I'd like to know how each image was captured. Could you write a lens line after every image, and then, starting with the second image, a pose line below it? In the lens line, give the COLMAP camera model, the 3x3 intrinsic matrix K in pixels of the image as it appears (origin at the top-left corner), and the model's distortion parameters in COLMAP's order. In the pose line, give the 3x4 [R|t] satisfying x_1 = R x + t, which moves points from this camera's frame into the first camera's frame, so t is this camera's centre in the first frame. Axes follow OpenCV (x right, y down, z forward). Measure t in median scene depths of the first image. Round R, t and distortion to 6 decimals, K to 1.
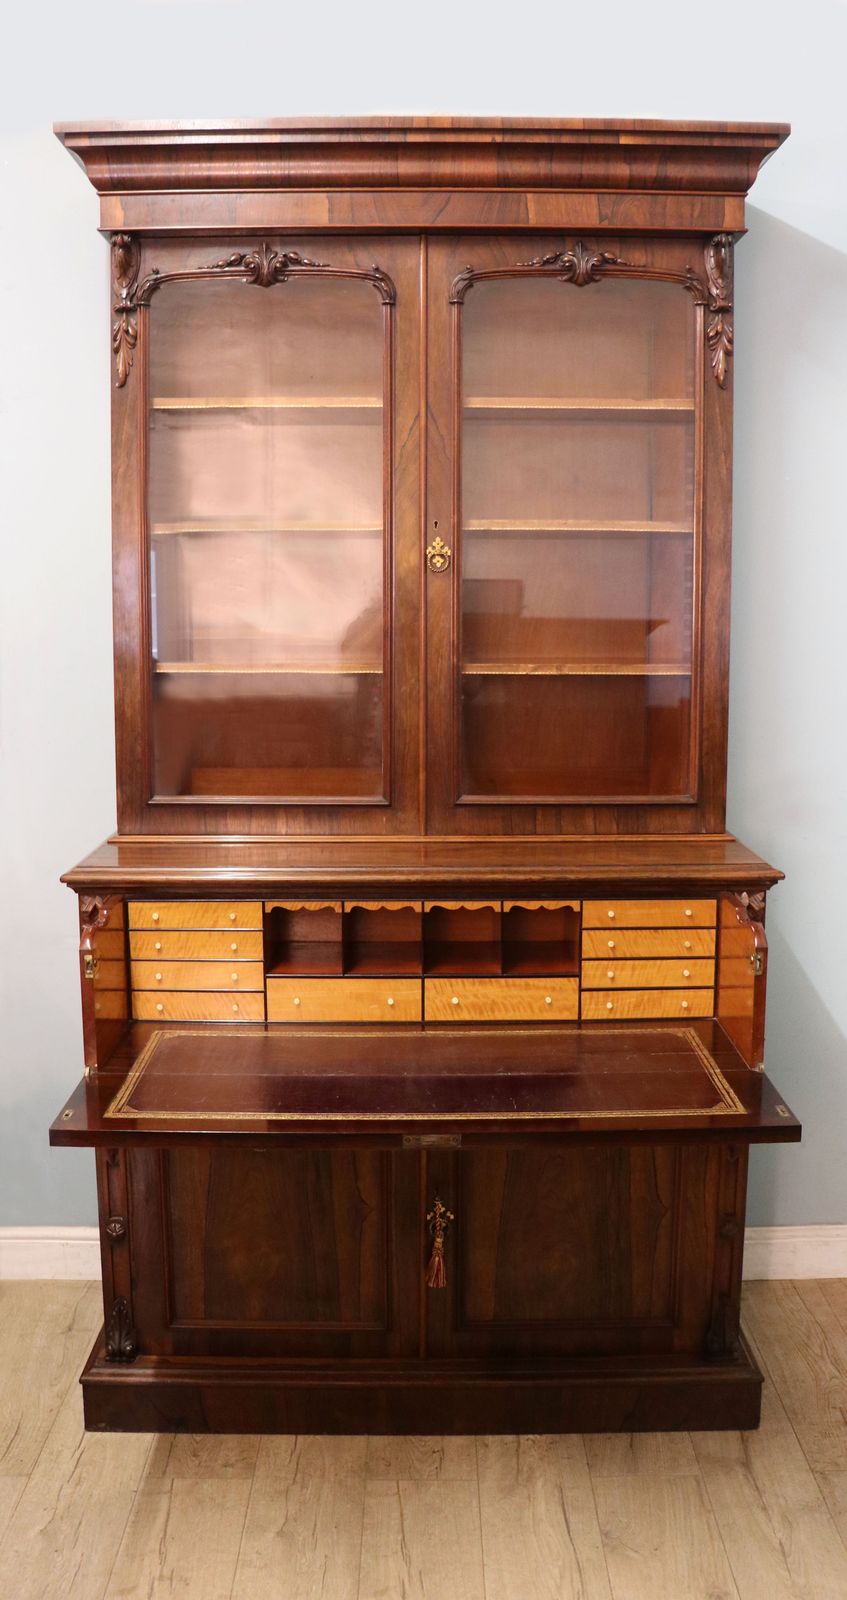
lens RADIAL K [[1399.9, 0, 420.3], [0, 1399.9, 767.8], [0, 0, 1]] dist [-0.190767, 0.161176]
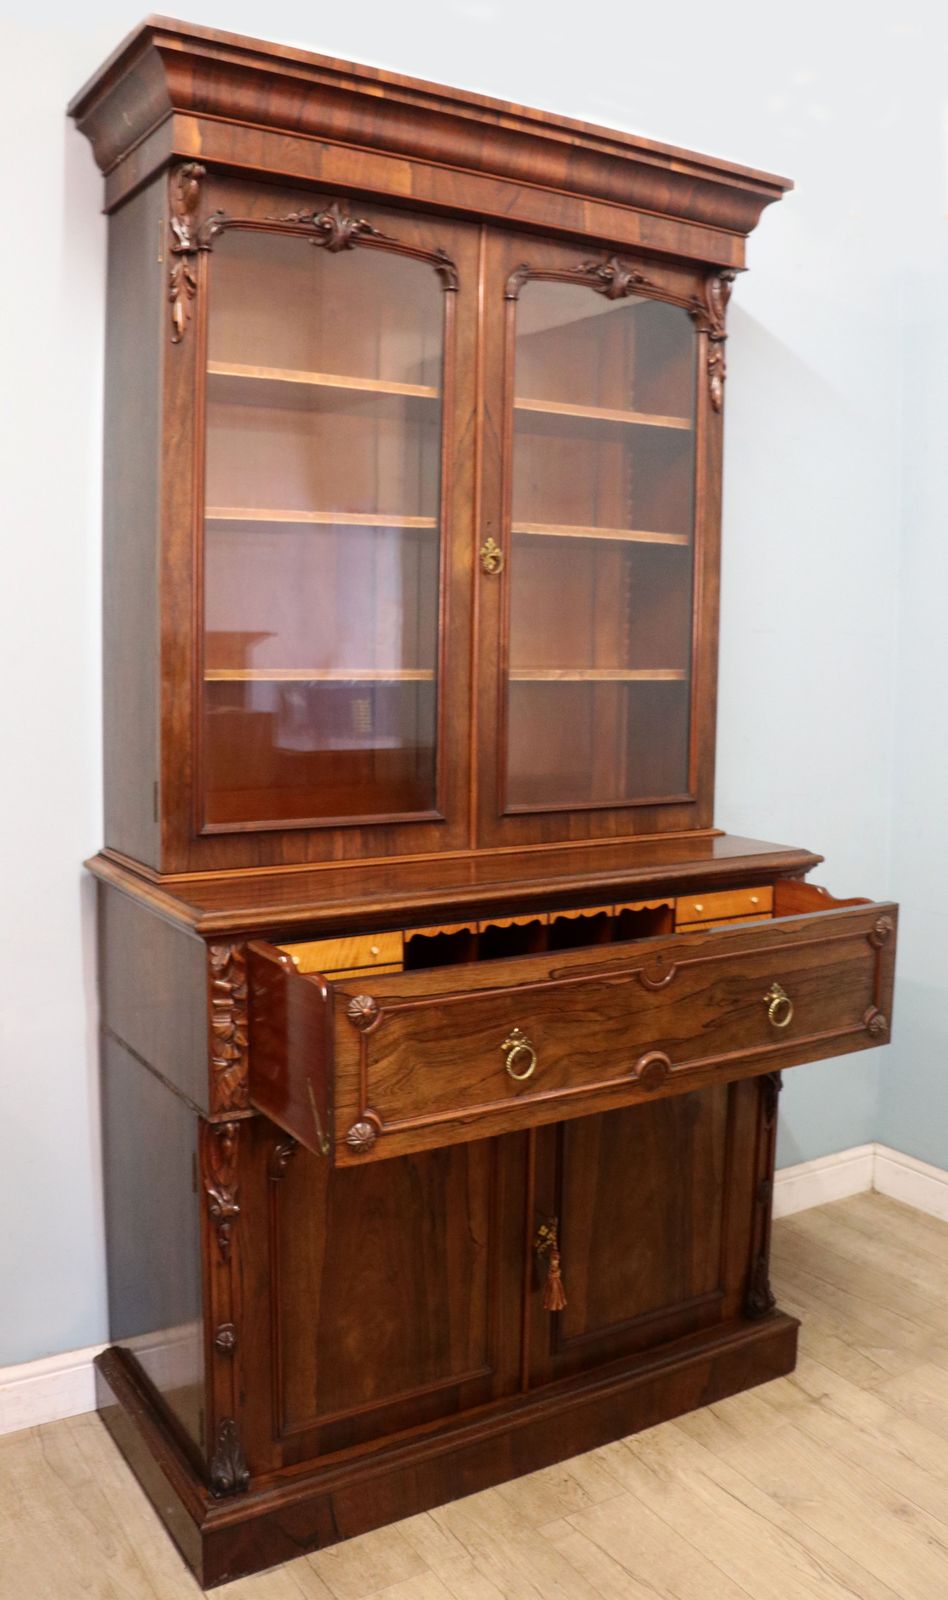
lens RADIAL K [[1400.0, 0, 498.0], [0, 1400.0, 777.2], [0, 0, 1]] dist [-0.198173, 0.178911]
pose [[0.840949, -0.043335, 0.539377, -0.522743], [0.051133, 0.998692, 0.000516, -0.000607], [-0.538694, 0.027146, 0.842064, 0.195311]]
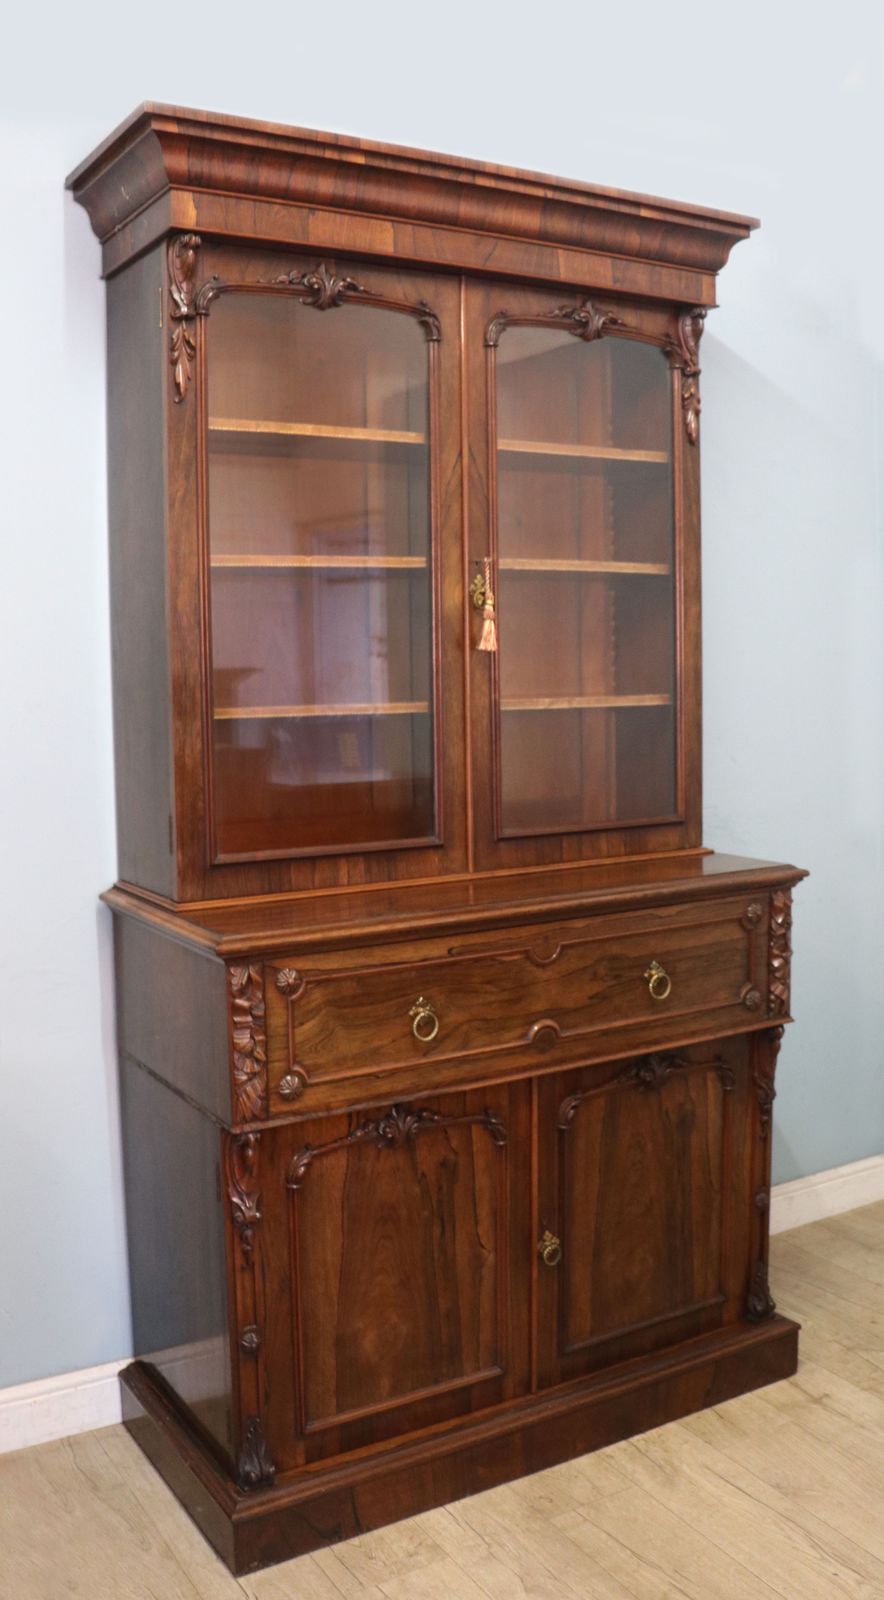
lens RADIAL K [[1470.7, 0, 442.0], [0, 1470.7, 800.0], [0, 0, 1]] dist [-0.208709, 0.216946]
pose [[0.855180, -0.063892, 0.514378, -0.580474], [0.079587, 0.996792, -0.008505, 0.003875], [-0.512185, 0.048211, 0.857521, 0.114969]]
